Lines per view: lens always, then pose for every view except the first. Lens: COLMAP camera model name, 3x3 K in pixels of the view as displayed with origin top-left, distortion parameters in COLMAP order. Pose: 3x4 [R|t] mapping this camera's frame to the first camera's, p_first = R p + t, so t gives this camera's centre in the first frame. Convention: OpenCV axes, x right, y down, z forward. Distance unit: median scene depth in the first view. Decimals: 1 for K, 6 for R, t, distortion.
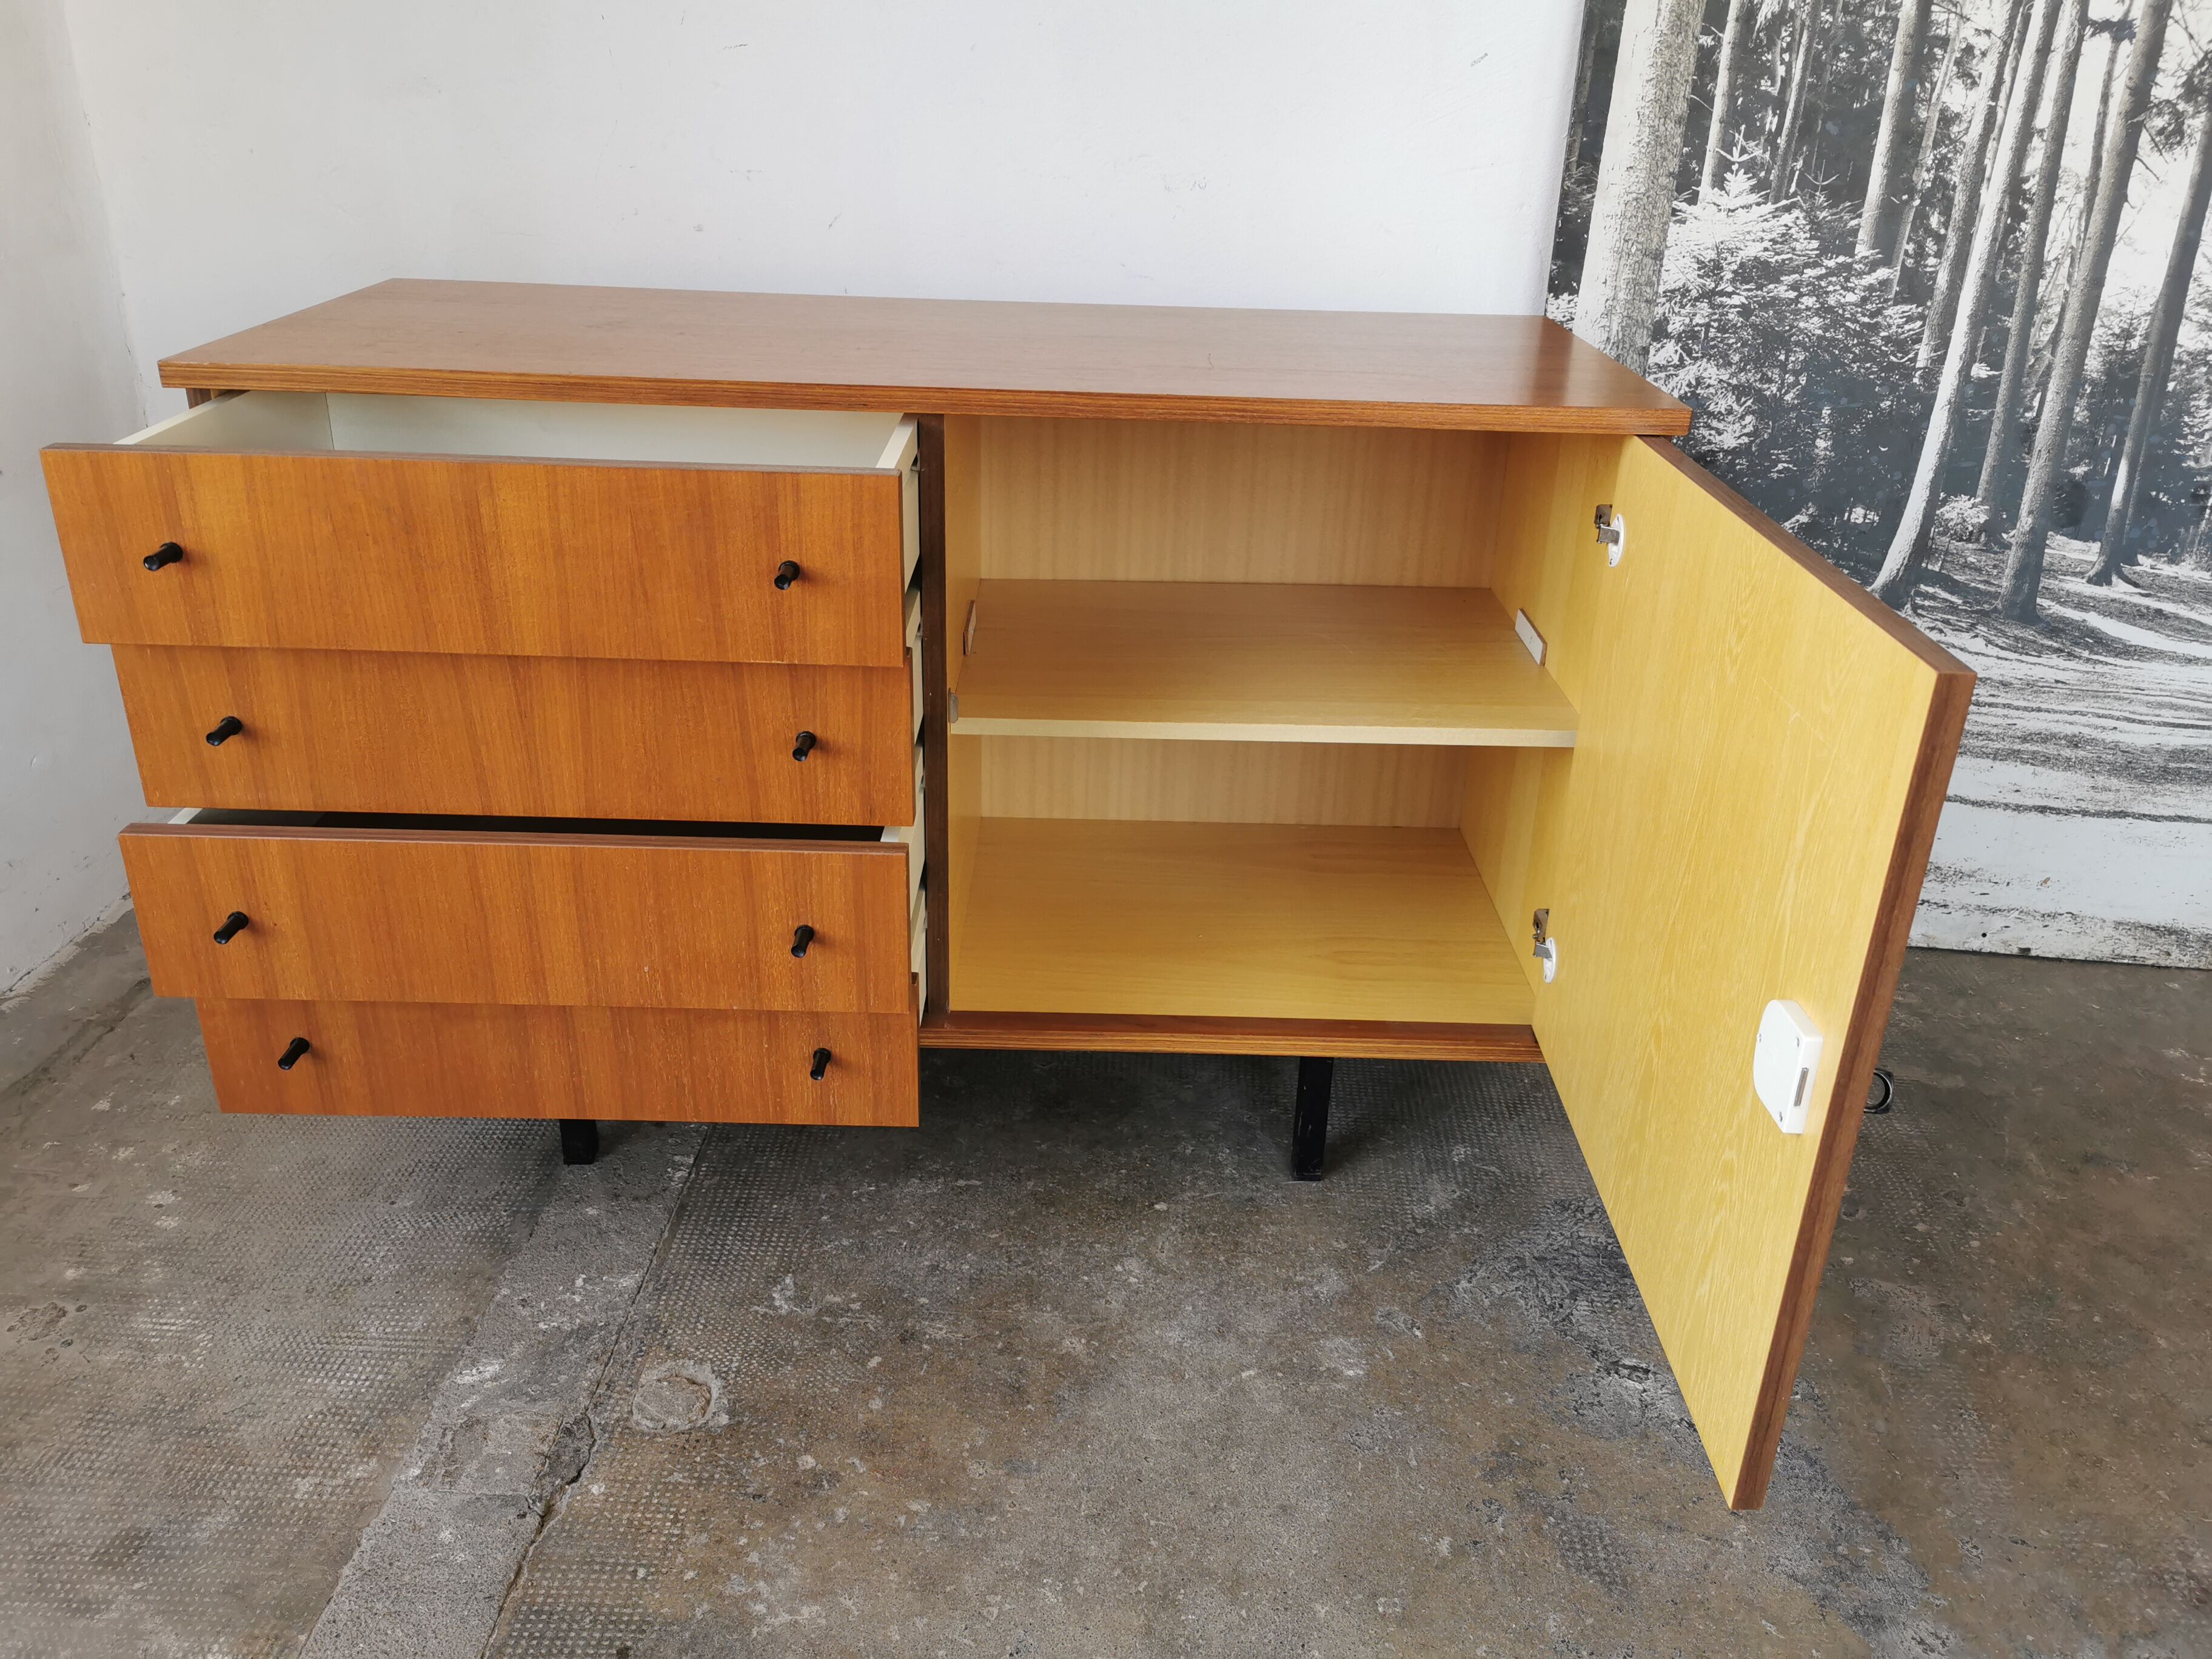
lens RADIAL K [[1714.9, 0, 1117.4], [0, 1714.9, 827.1], [0, 0, 1]] dist [0.063810, -0.099867]
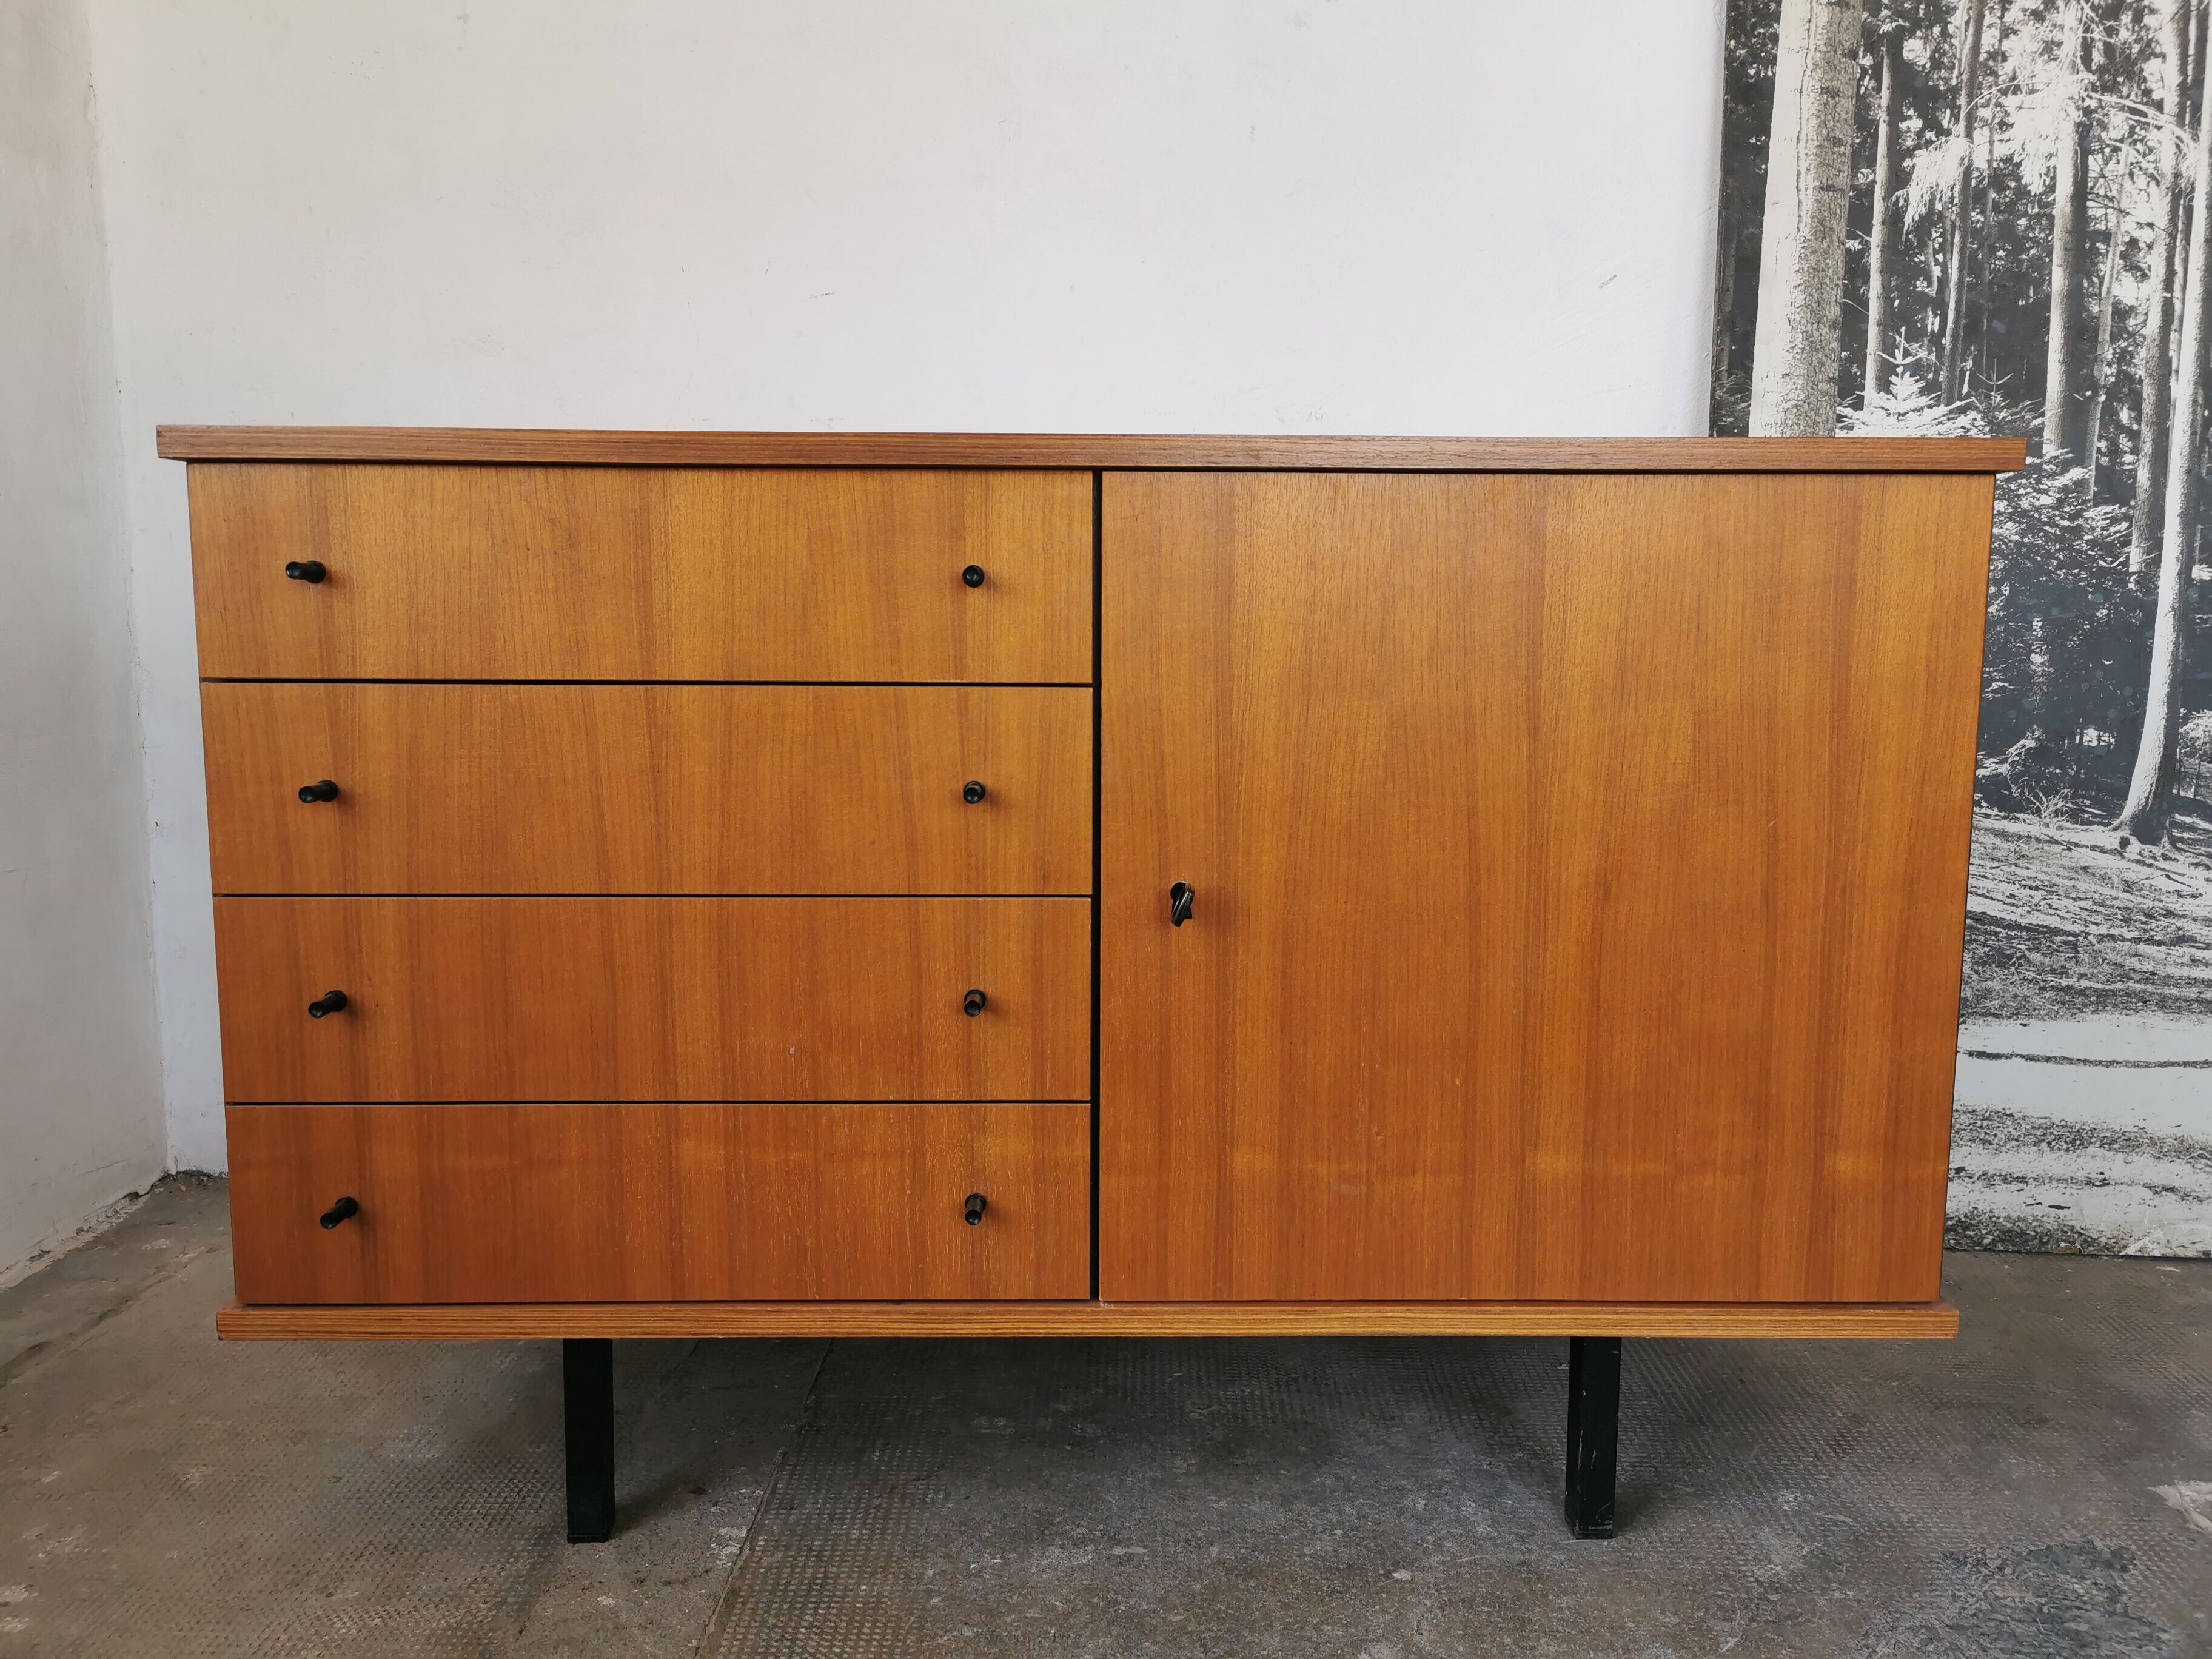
lens RADIAL K [[1714.9, 0, 1110.3], [0, 1714.9, 819.2], [0, 0, 1]] dist [0.063810, -0.099867]
pose [[0.999583, -0.027477, 0.008827, -0.095974], [0.028860, 0.952149, -0.304269, 0.140482], [-0.000044, 0.304397, 0.952545, 0.227227]]
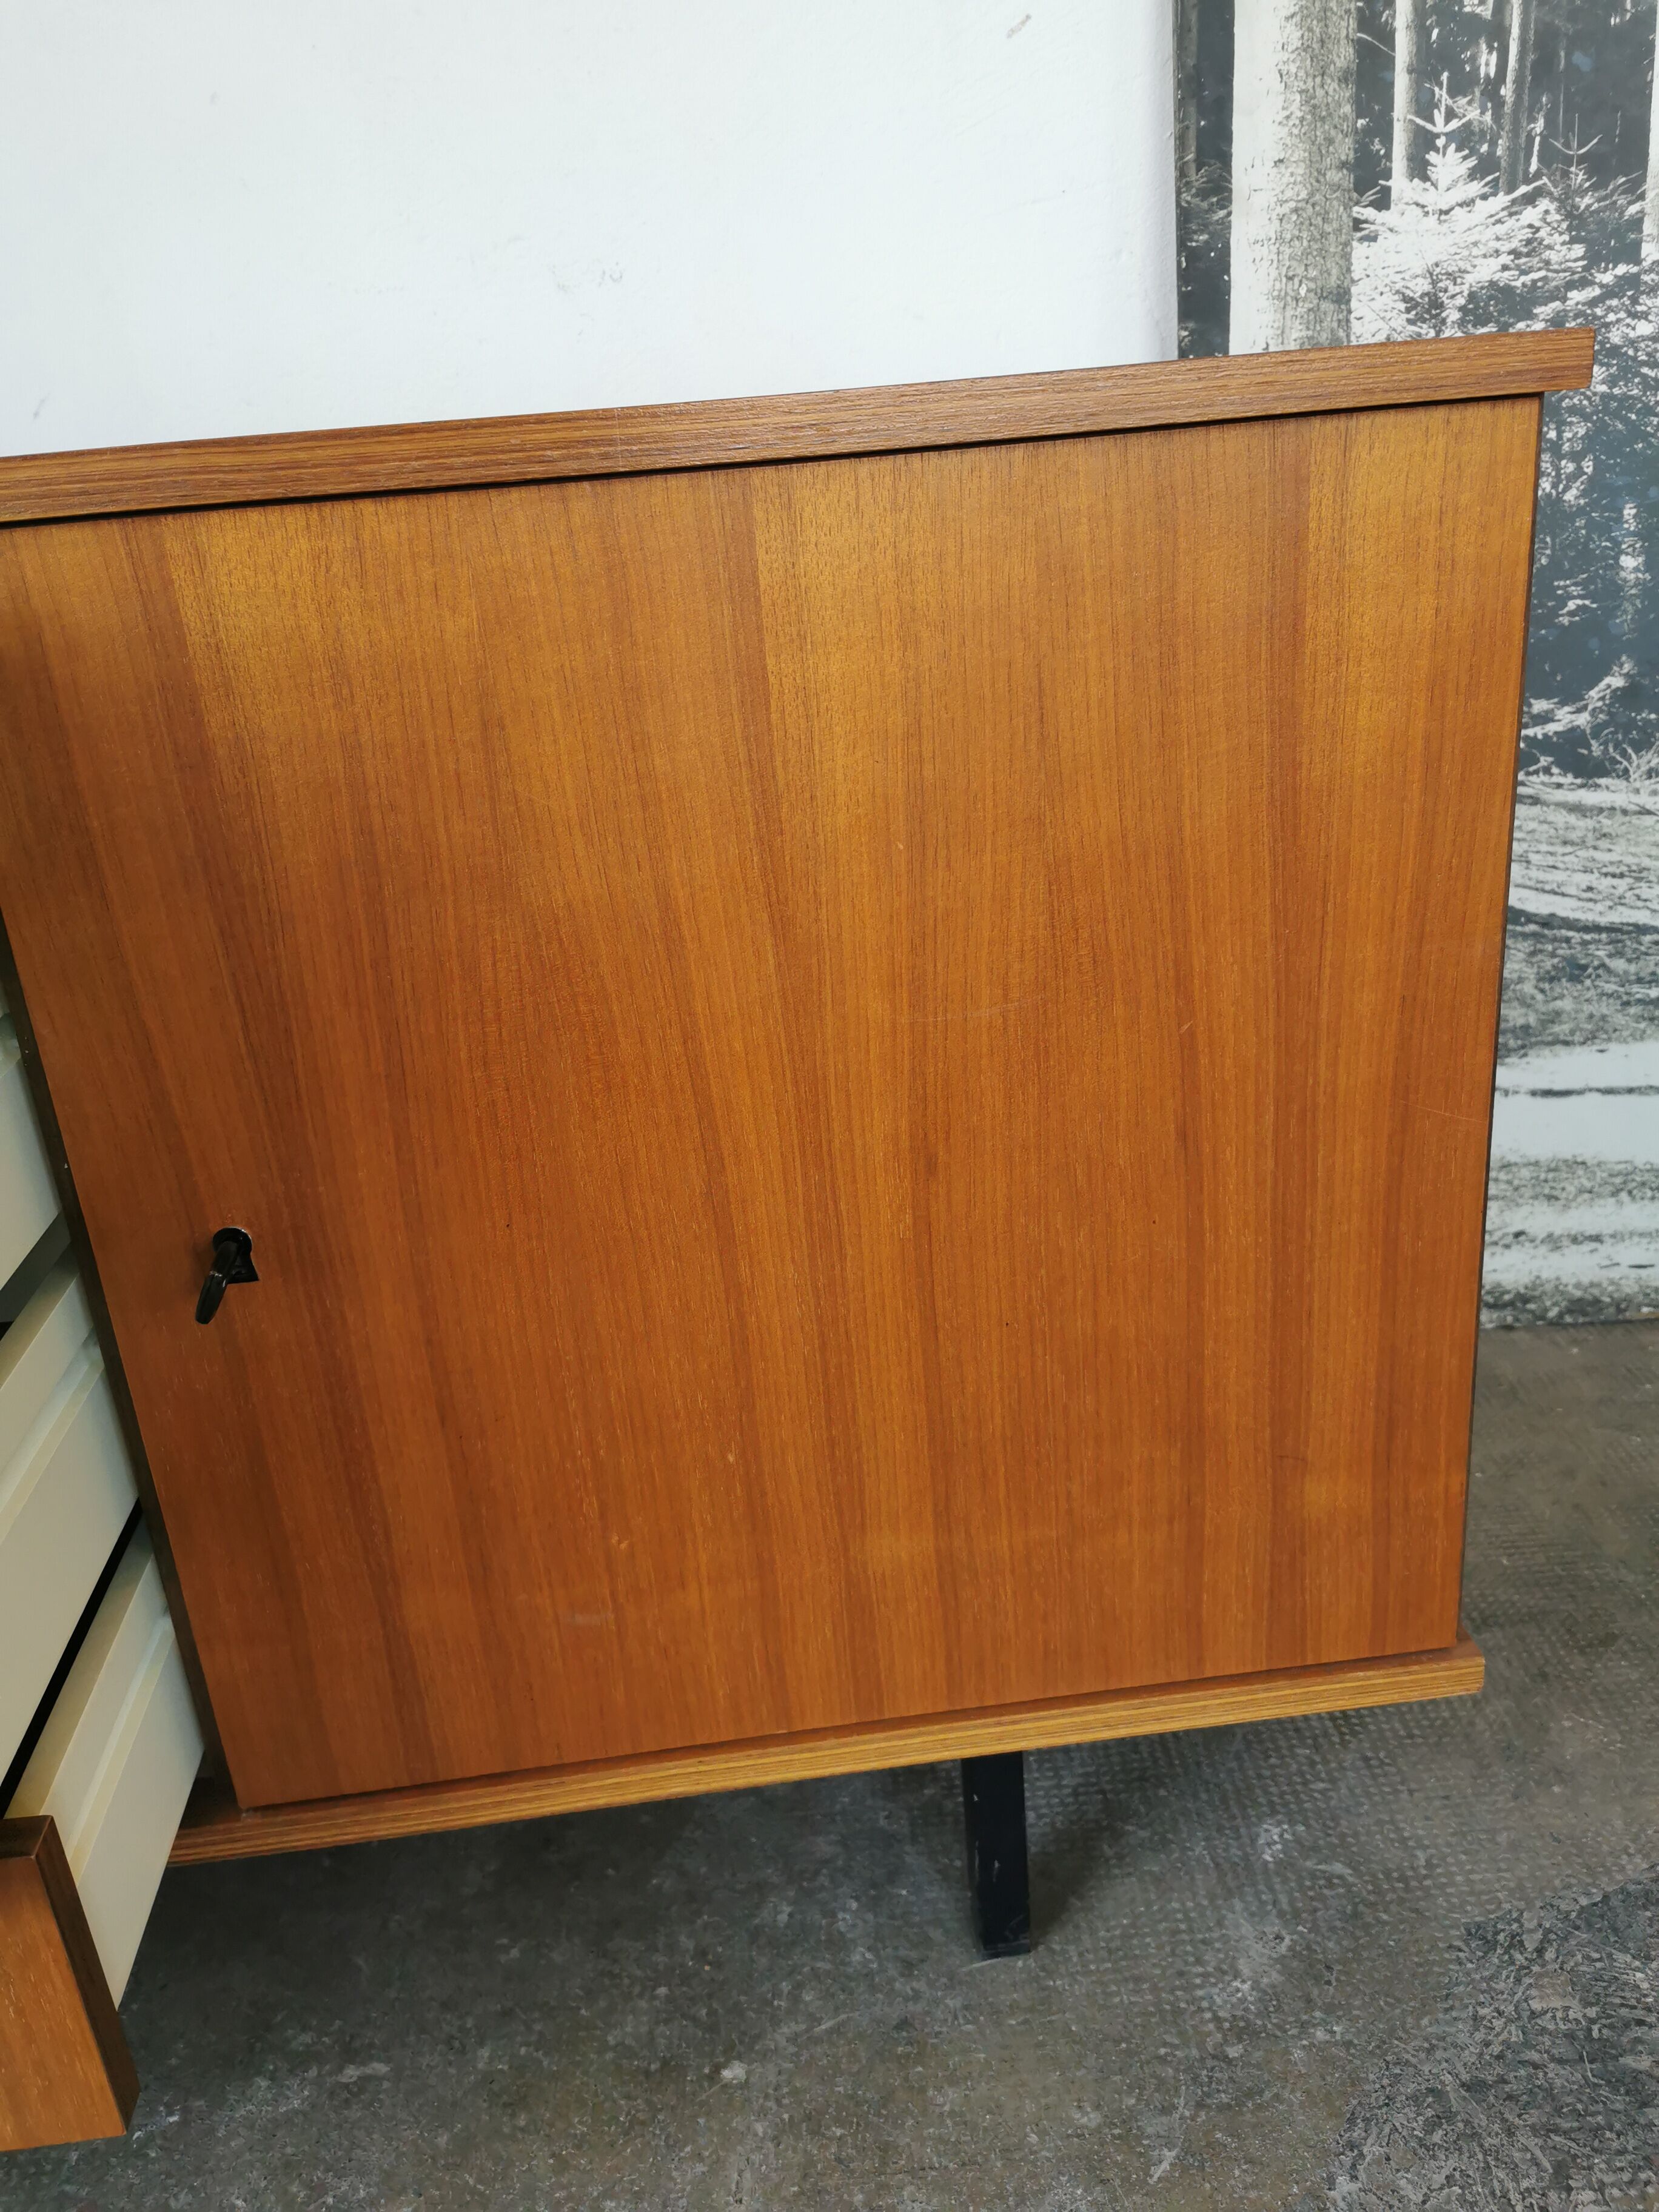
lens RADIAL K [[1714.9, 0, 835.4], [0, 1714.9, 1100.3], [0, 0, 1]] dist [0.063810, -0.099867]
pose [[0.989746, -0.135522, 0.045135, 0.073457], [0.137855, 0.989015, -0.053341, -0.037565], [-0.037410, 0.059016, 0.997556, 0.475654]]
